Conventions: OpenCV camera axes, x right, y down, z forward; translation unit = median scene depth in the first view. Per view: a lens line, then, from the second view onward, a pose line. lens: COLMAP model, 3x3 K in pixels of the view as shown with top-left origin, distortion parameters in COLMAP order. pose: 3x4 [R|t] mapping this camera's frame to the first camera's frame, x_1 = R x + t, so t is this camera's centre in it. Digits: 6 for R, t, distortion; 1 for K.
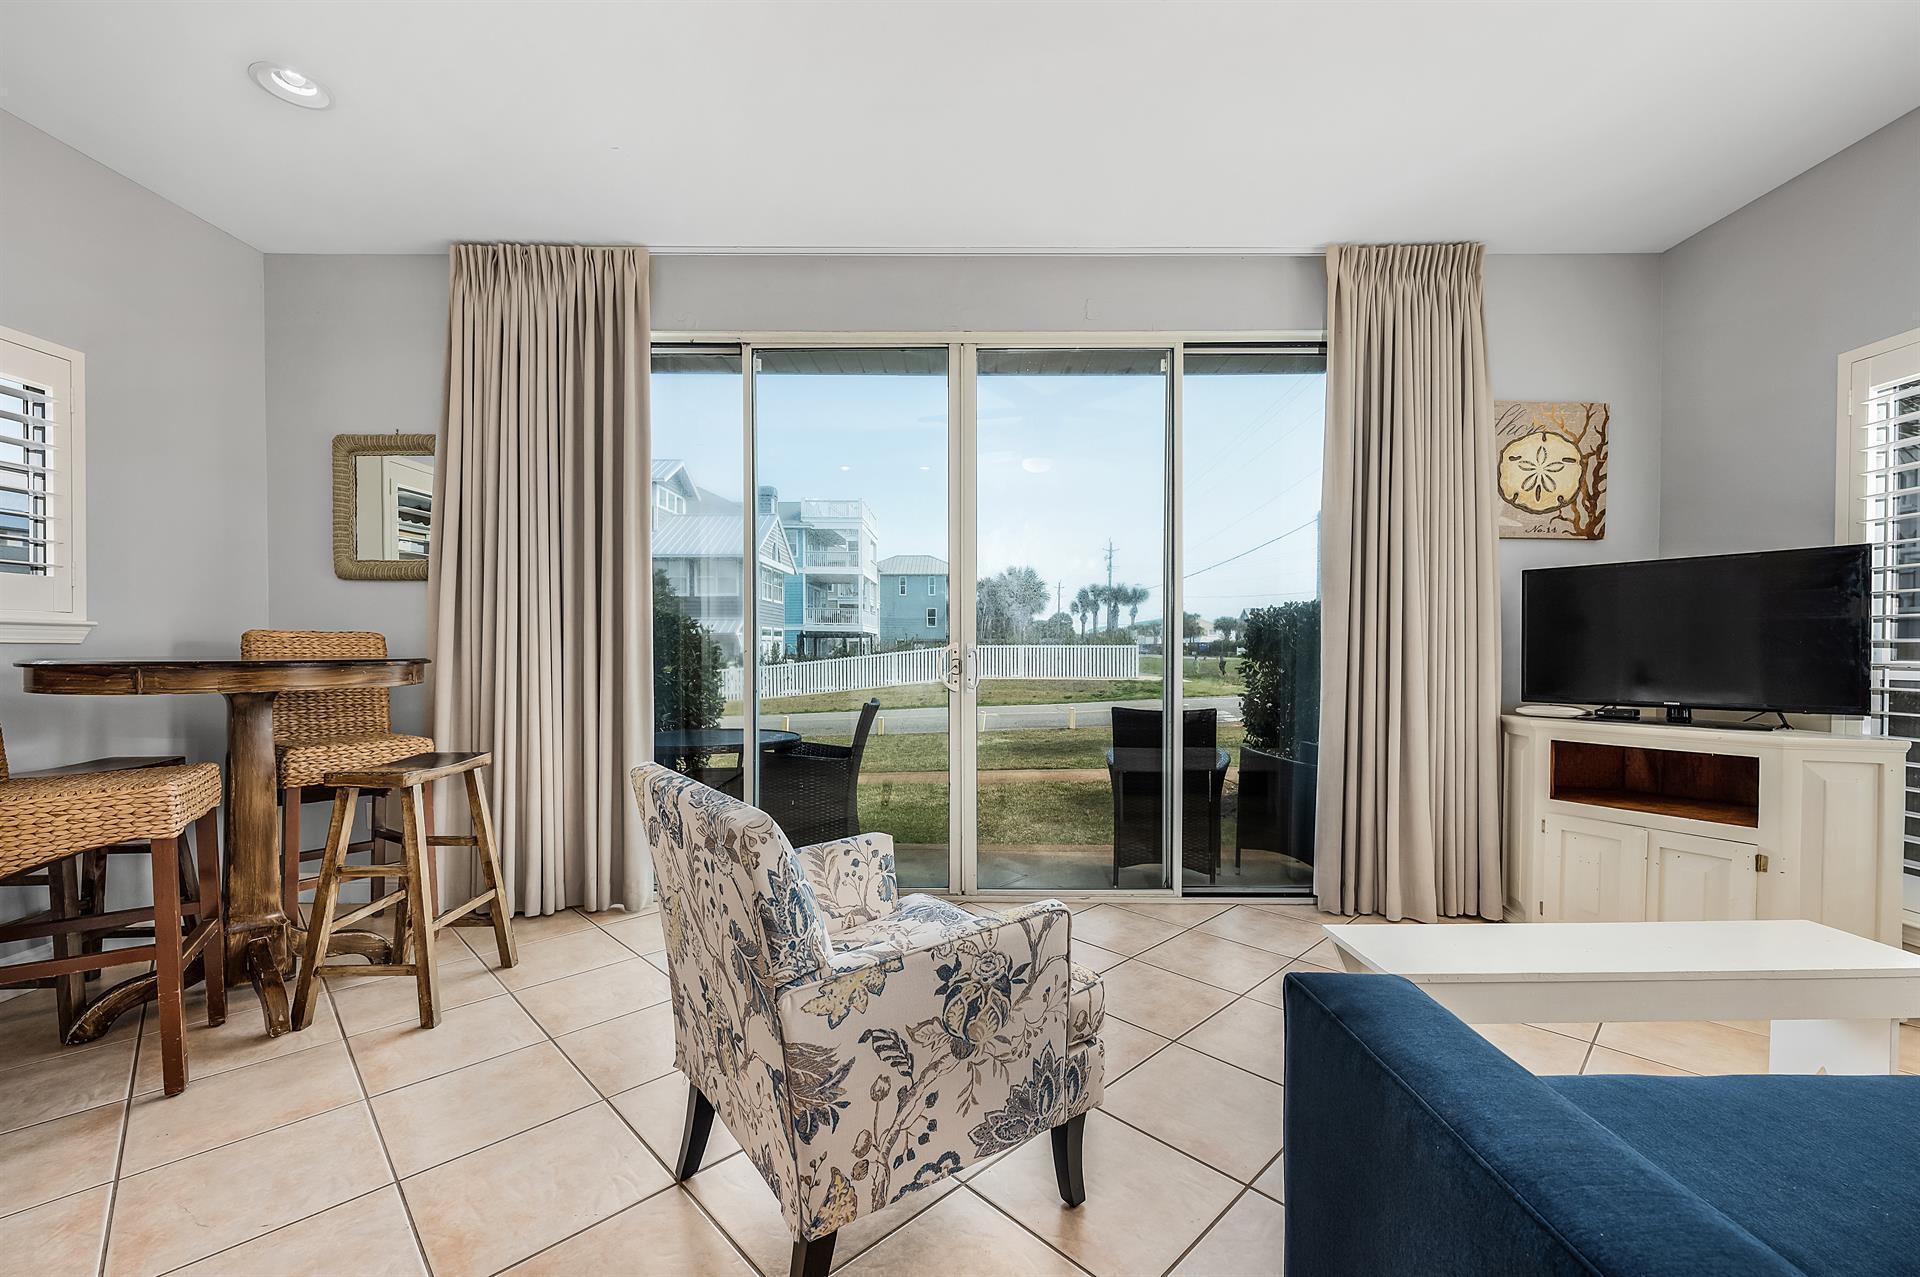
lens RADIAL K [[767.0, 0, 966.5], [0, 767.0, 649.0], [0, 0, 1]] dist [-0.001034, -0.000918]
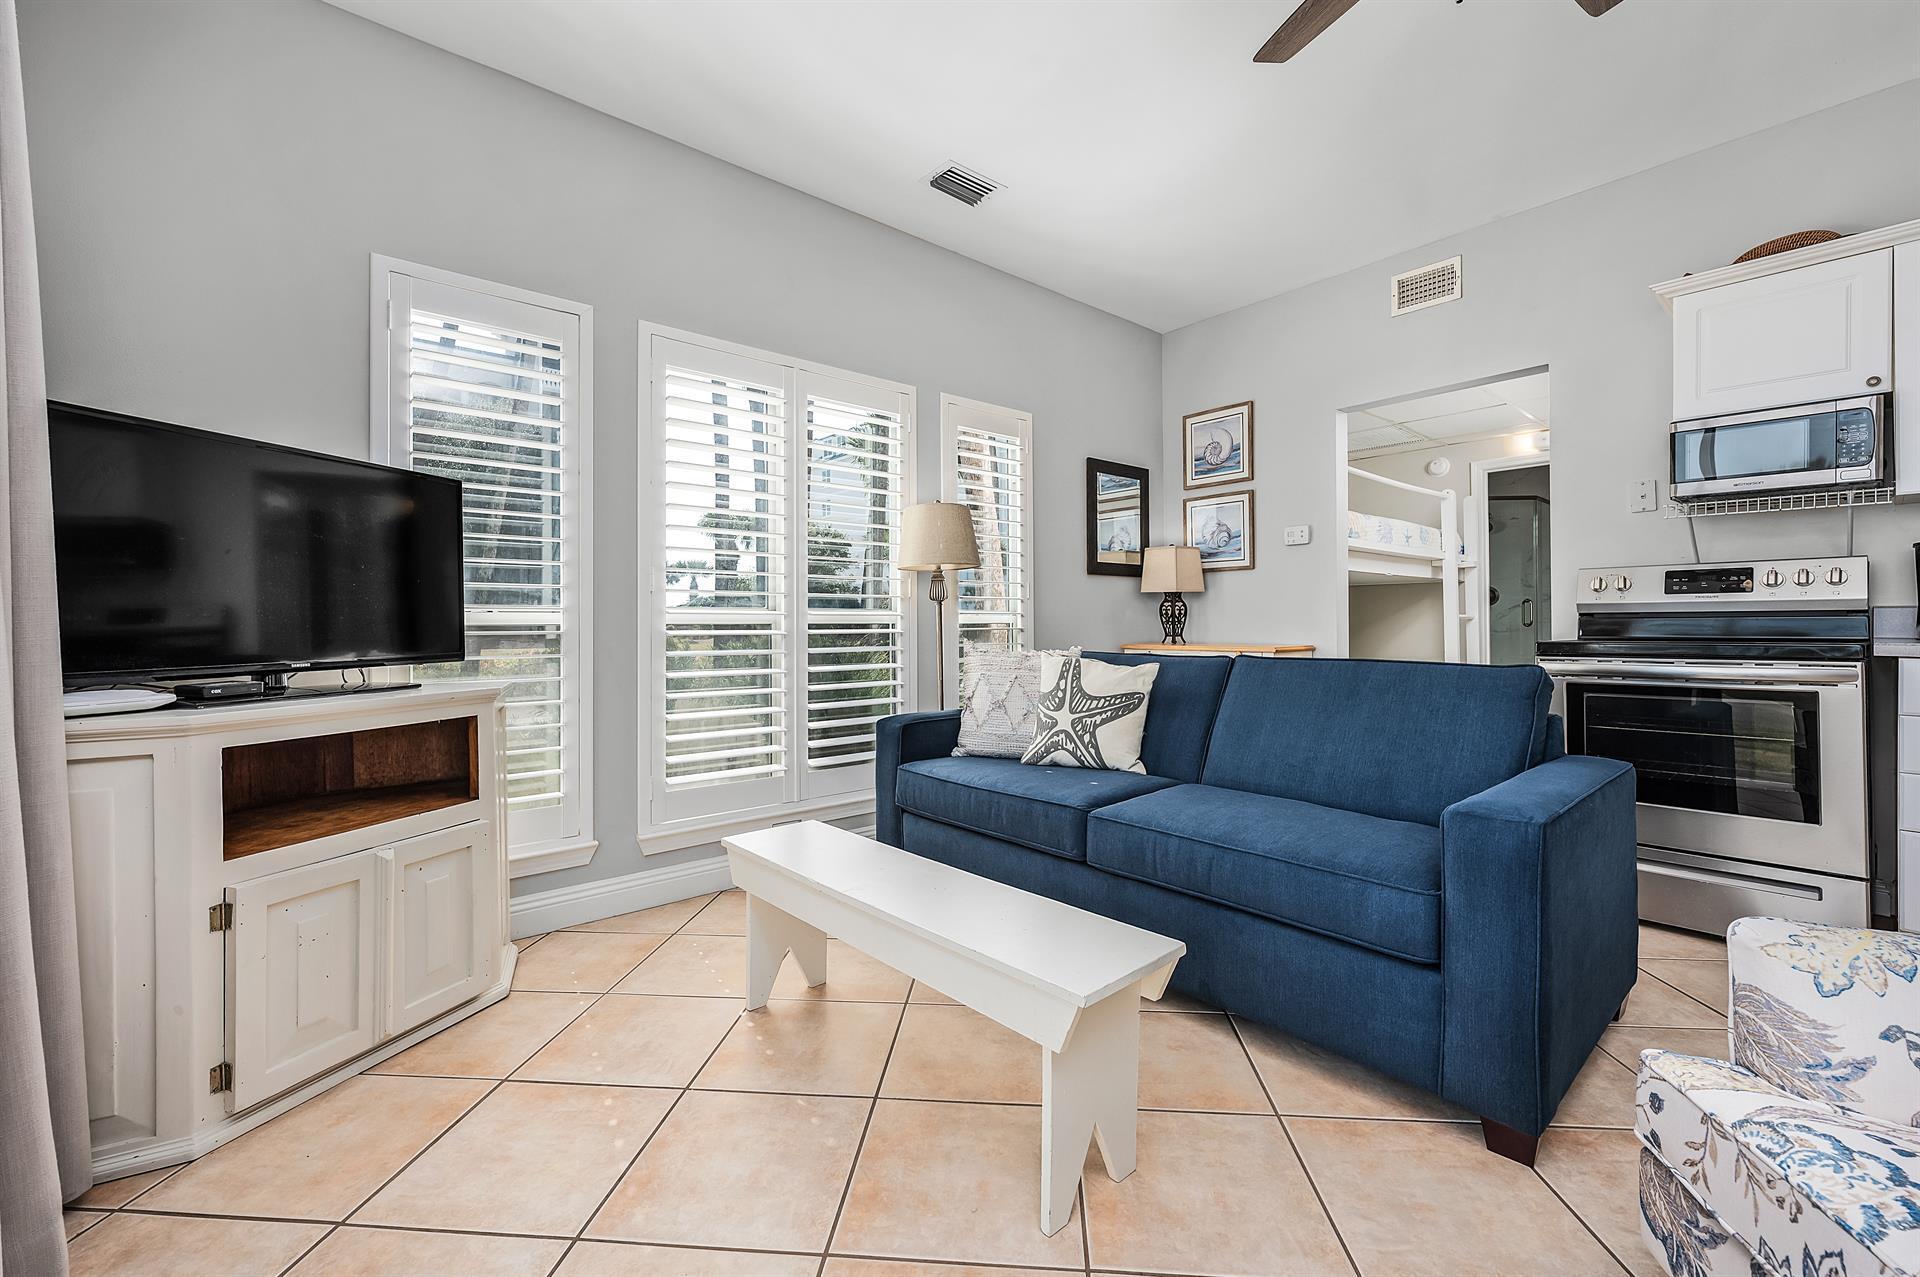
lens RADIAL K [[767.0, 0, 973.0], [0, 767.0, 621.2], [0, 0, 1]] dist [-0.001034, -0.000918]
pose [[-0.648509, 0.001328, 0.761206, 0.019257], [0.003517, 0.999993, 0.001251, 0.027994], [-0.761199, 0.003488, -0.648509, 0.832953]]
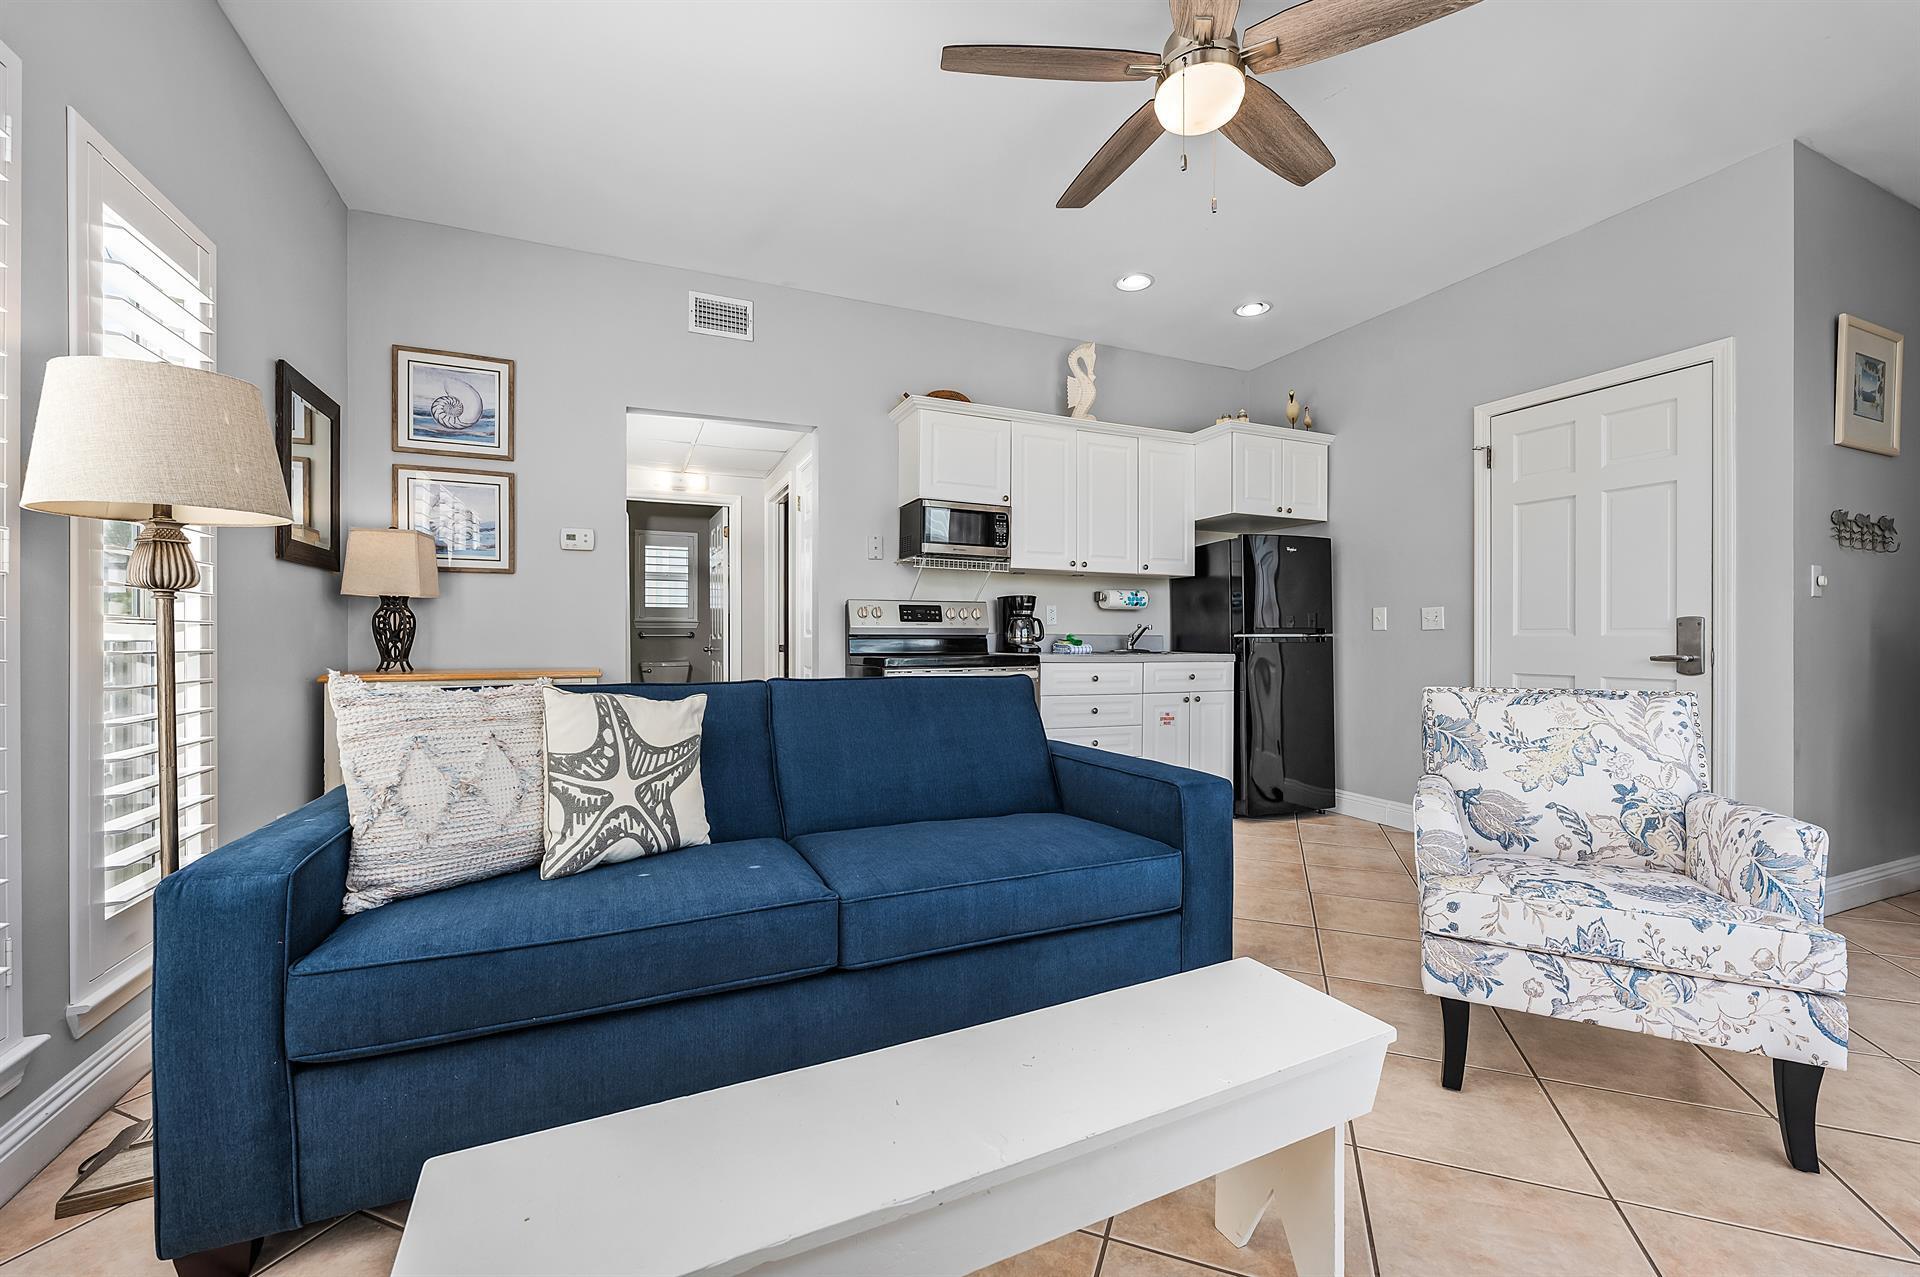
lens RADIAL K [[767.0, 0, 949.3], [0, 767.0, 642.5], [0, 0, 1]] dist [-0.001034, -0.000918]
pose [[-0.920838, -0.001991, -0.389941, 0.571177], [-0.002058, 0.999998, -0.000247, 0.033325], [0.389941, 0.000575, -0.920840, 0.796954]]
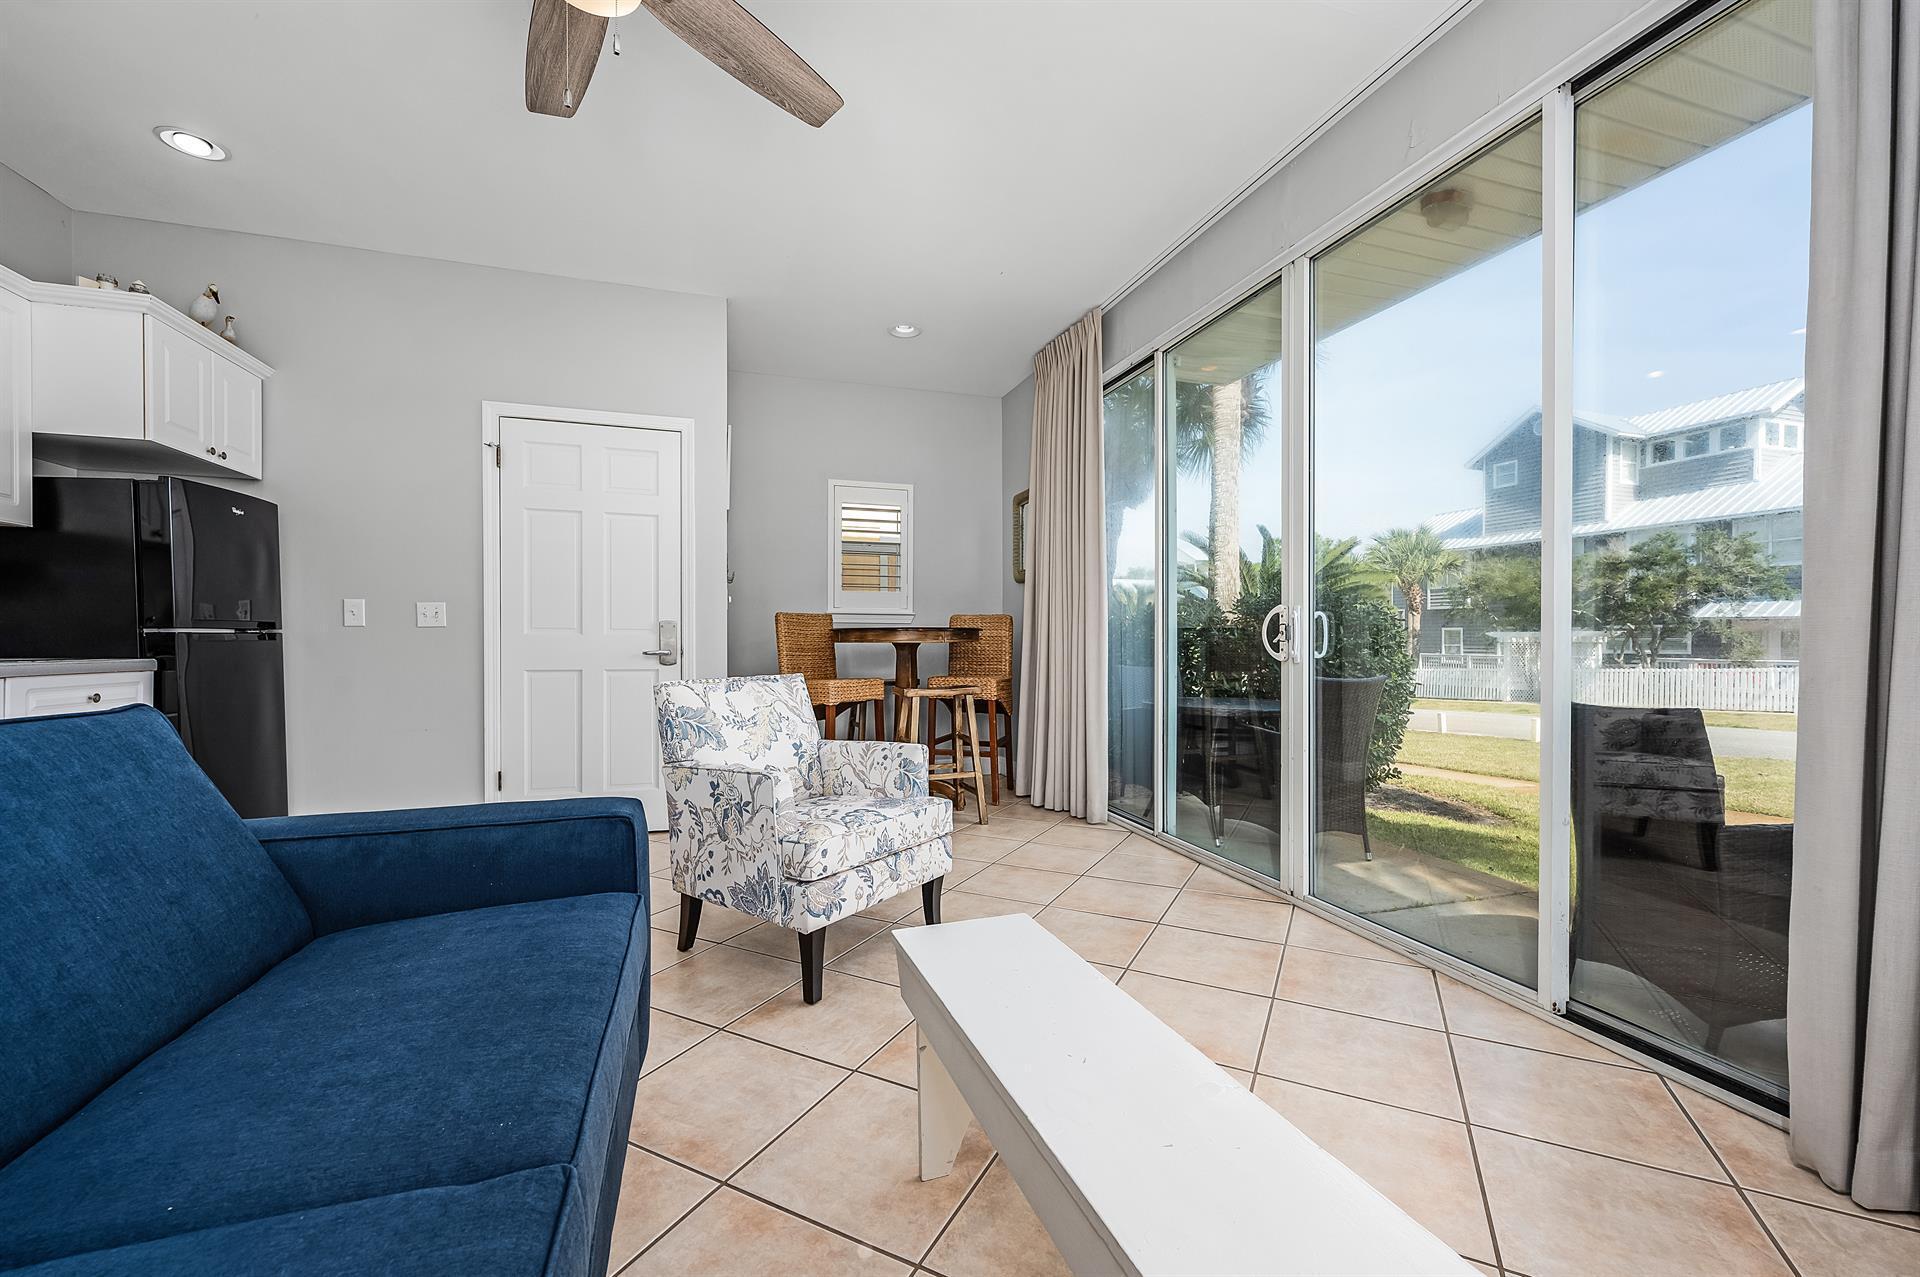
lens RADIAL K [[767.0, 0, 971.5], [0, 767.0, 651.3], [0, 0, 1]] dist [-0.001034, -0.000918]
pose [[0.312922, 0.009554, -0.949731, 0.697420], [0.001007, 0.999946, 0.010391, 0.035394], [0.949778, -0.004208, 0.312896, 0.384355]]
